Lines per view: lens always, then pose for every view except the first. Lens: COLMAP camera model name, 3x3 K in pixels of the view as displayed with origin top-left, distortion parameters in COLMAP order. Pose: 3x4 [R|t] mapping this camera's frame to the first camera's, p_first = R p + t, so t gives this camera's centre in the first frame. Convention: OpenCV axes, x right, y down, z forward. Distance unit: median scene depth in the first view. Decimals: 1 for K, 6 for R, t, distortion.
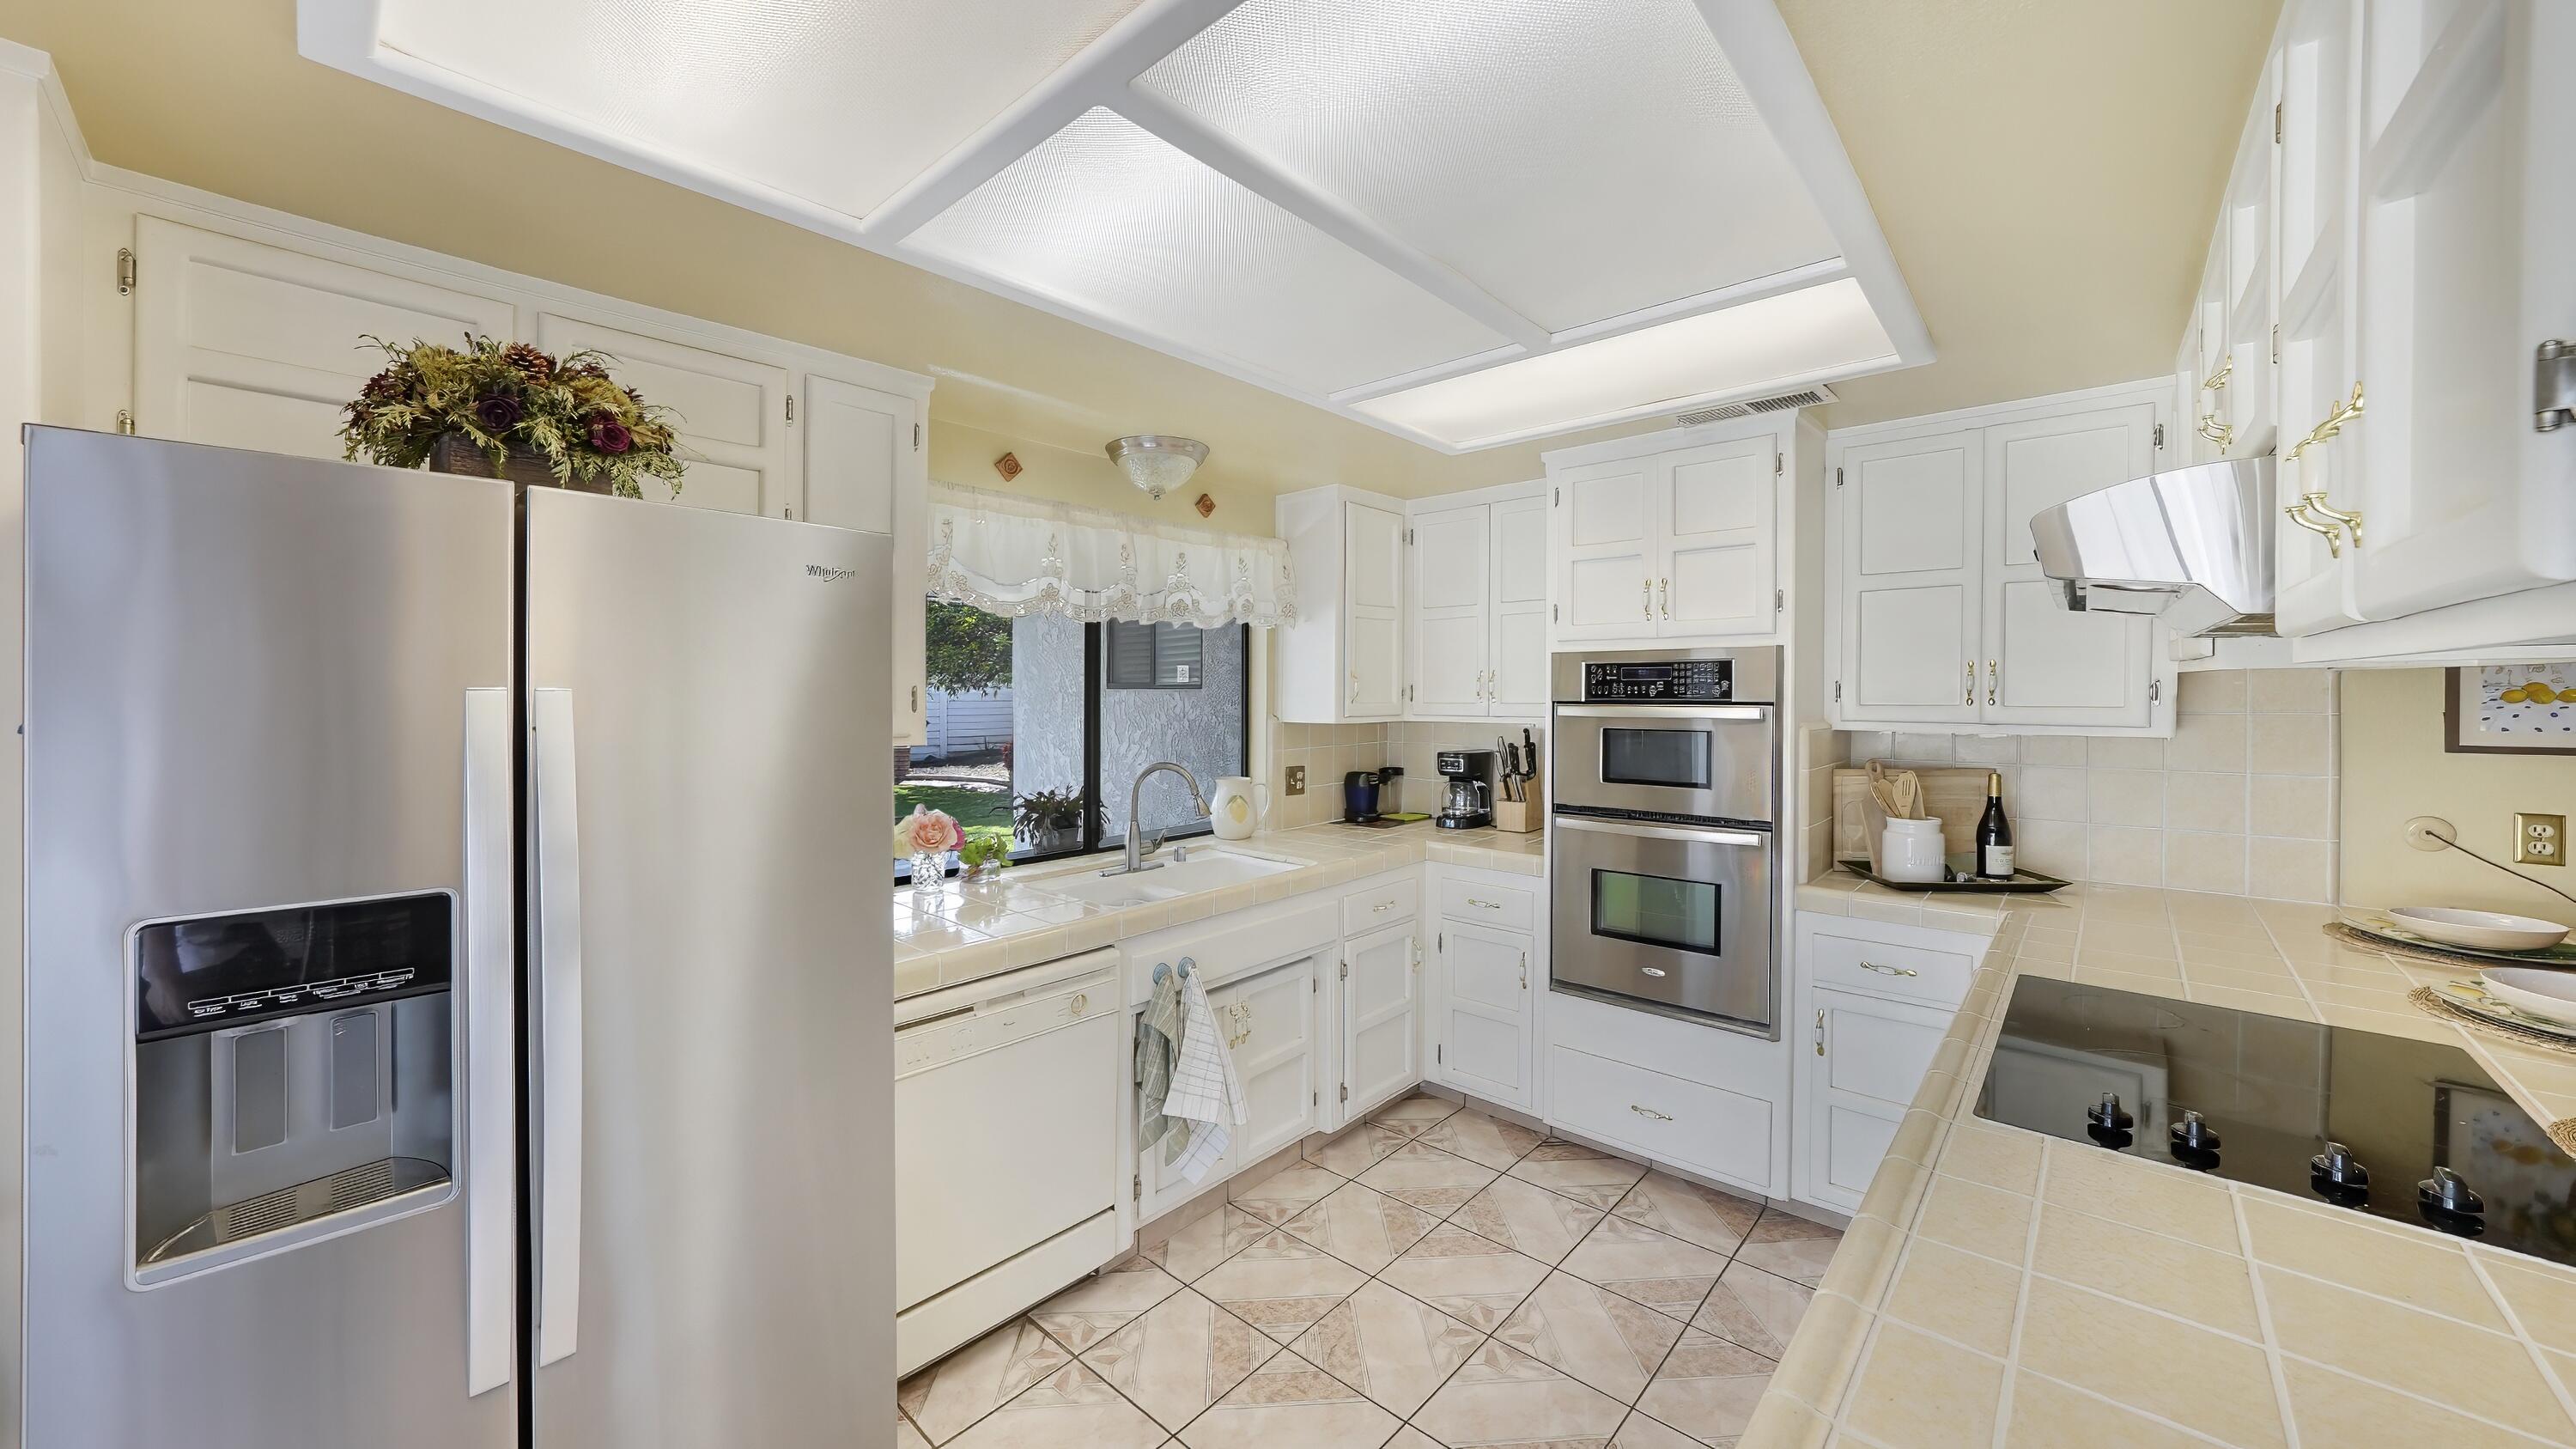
lens RADIAL K [[903.3, 0, 1279.2], [0, 903.3, 704.3], [0, 0, 1]] dist [-0.011039, 0.001020]
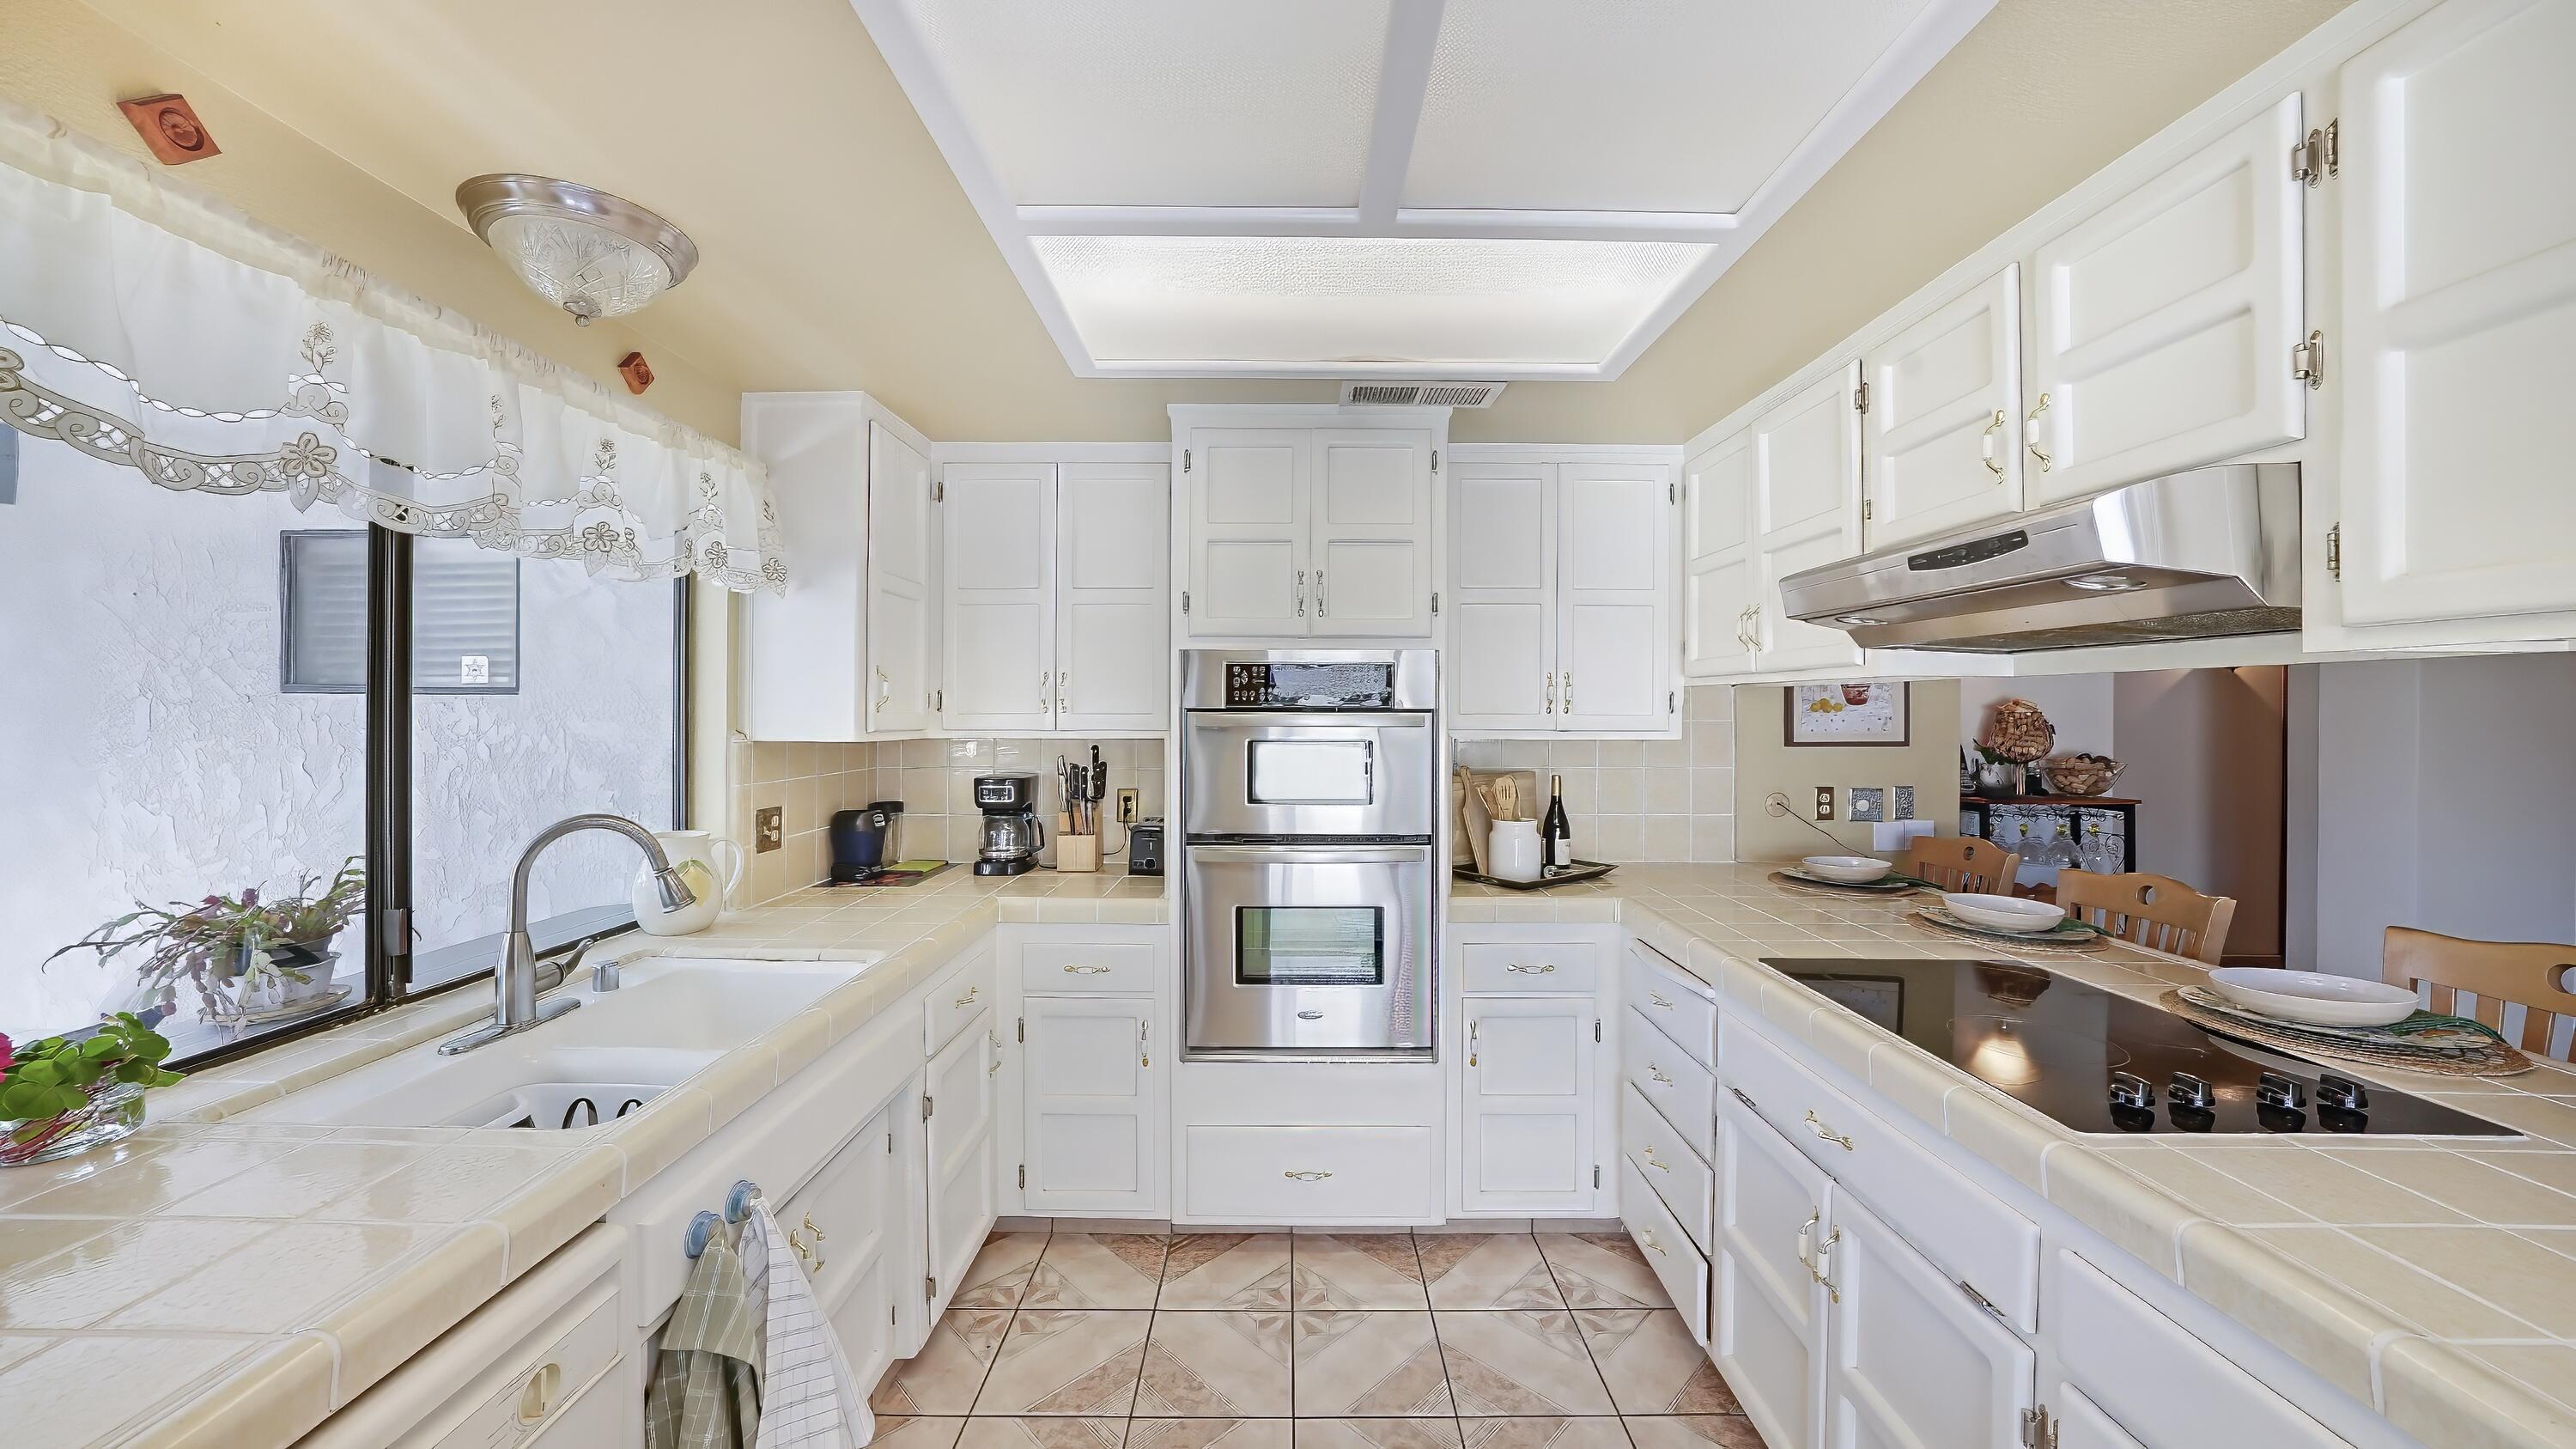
lens RADIAL K [[903.3, 0, 1286.5], [0, 903.3, 730.0], [0, 0, 1]] dist [-0.011039, 0.001020]
pose [[0.749491, -0.005452, 0.661992, -0.161113], [0.004318, 0.999985, 0.003347, 0.012809], [-0.662001, 0.000350, 0.749503, 0.302621]]
